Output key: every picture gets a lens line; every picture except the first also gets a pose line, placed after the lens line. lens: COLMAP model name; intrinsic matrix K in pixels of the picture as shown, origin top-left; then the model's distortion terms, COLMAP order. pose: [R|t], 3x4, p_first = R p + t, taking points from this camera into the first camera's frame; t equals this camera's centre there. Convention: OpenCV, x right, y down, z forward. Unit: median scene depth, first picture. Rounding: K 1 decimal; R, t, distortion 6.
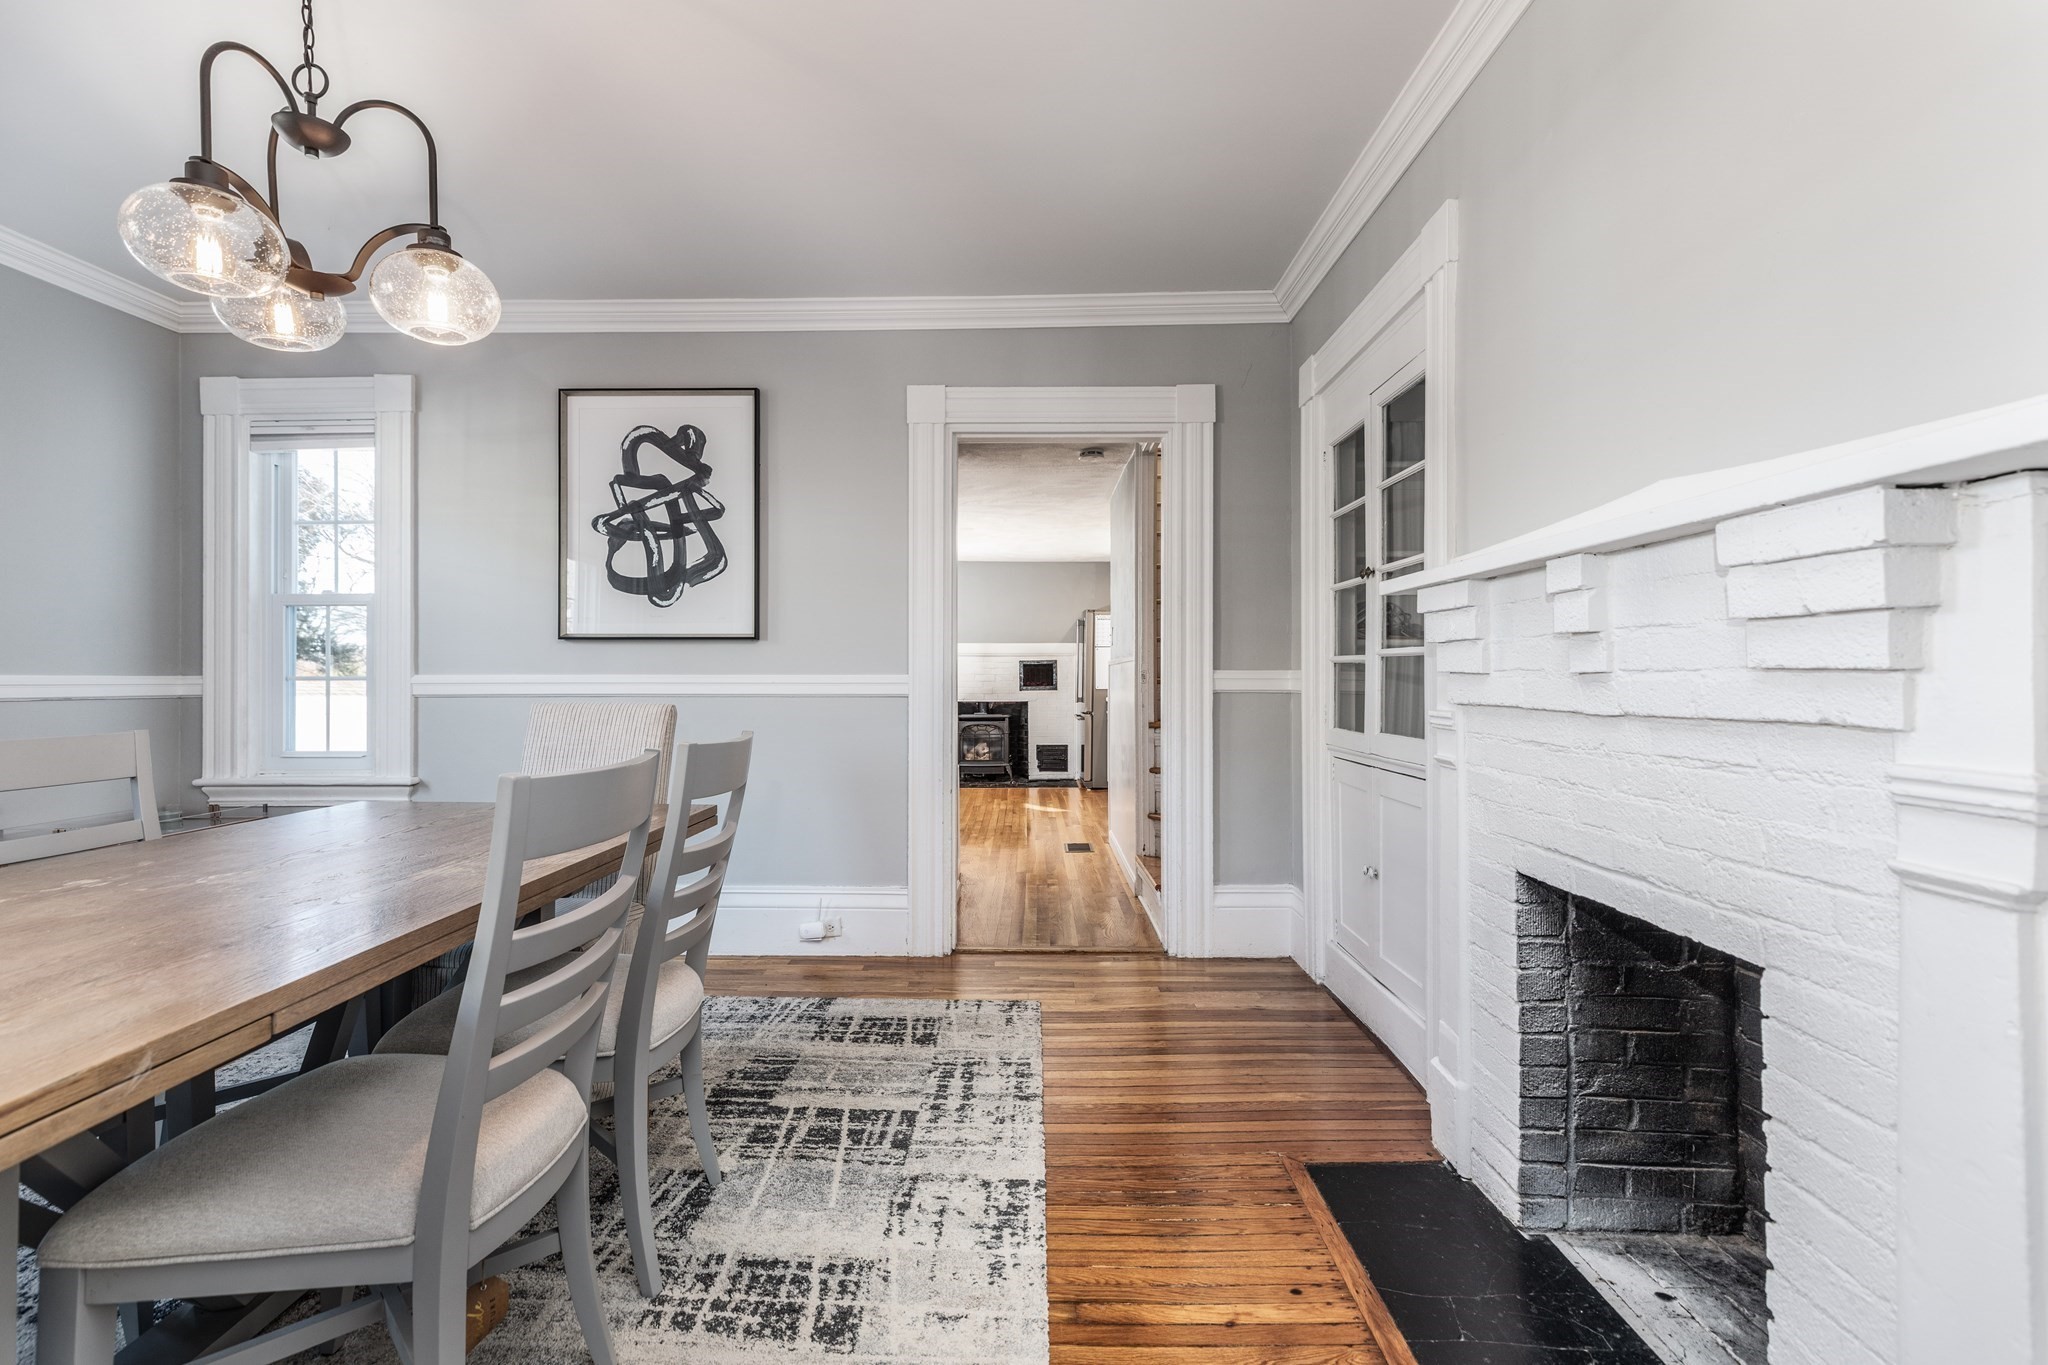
lens RADIAL K [[933.5, 0, 1008.3], [0, 933.5, 643.6], [0, 0, 1]] dist [0.004537, 0.000198]
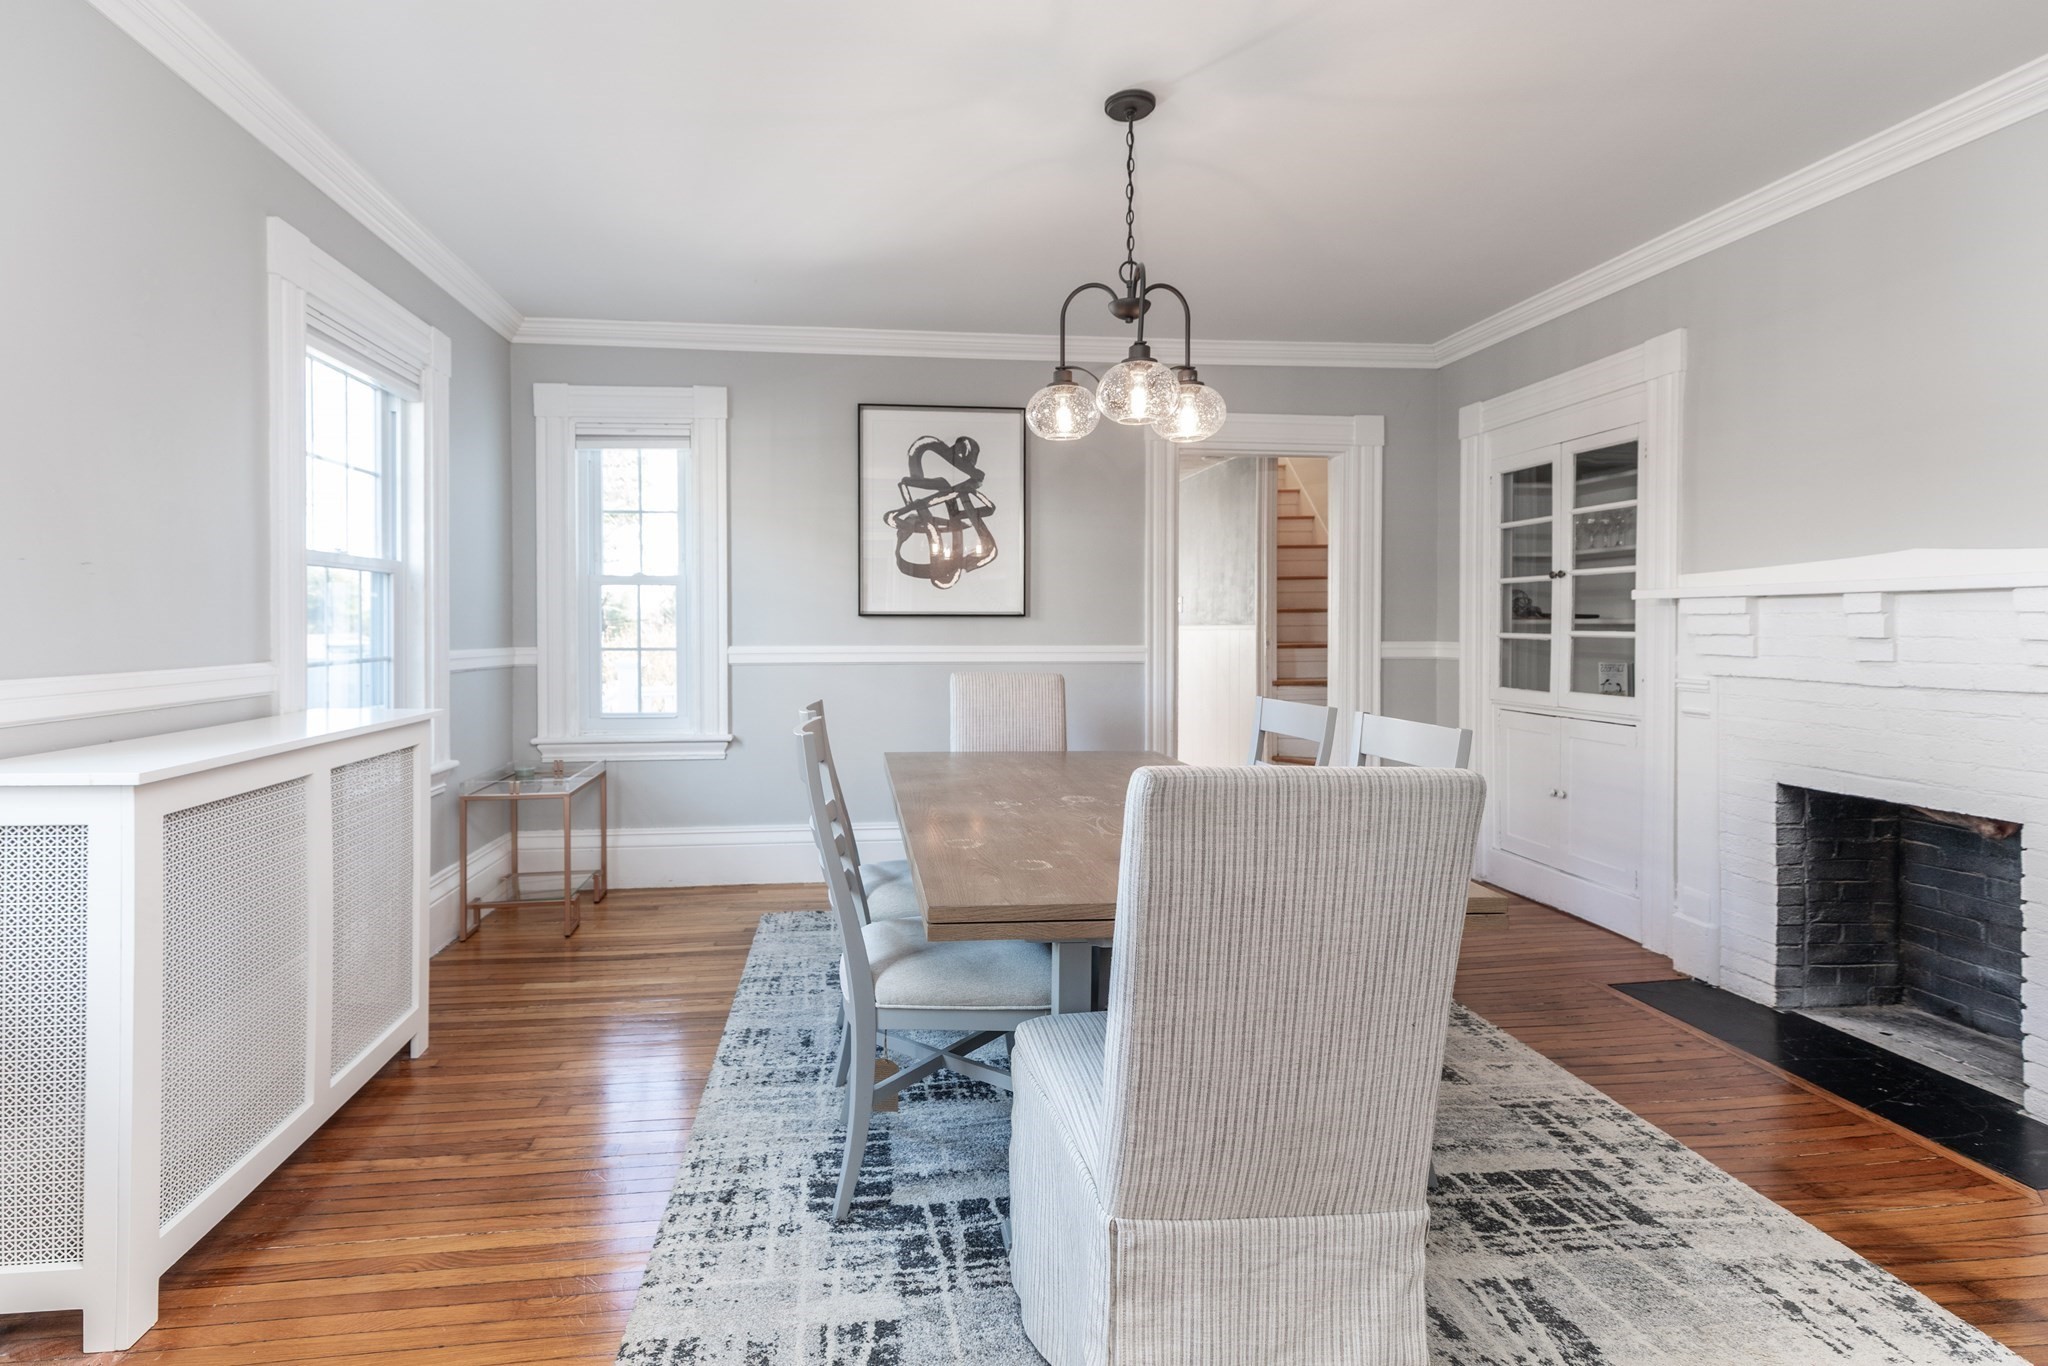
lens RADIAL K [[950.5, 0, 939.6], [0, 950.5, 605.2], [0, 0, 1]] dist [-0.000054, -0.000030]
pose [[0.992960, 0.002485, 0.118423, -0.518755], [-0.004123, 0.999899, 0.013592, -0.034902], [-0.118377, -0.013985, 0.992870, -0.205653]]
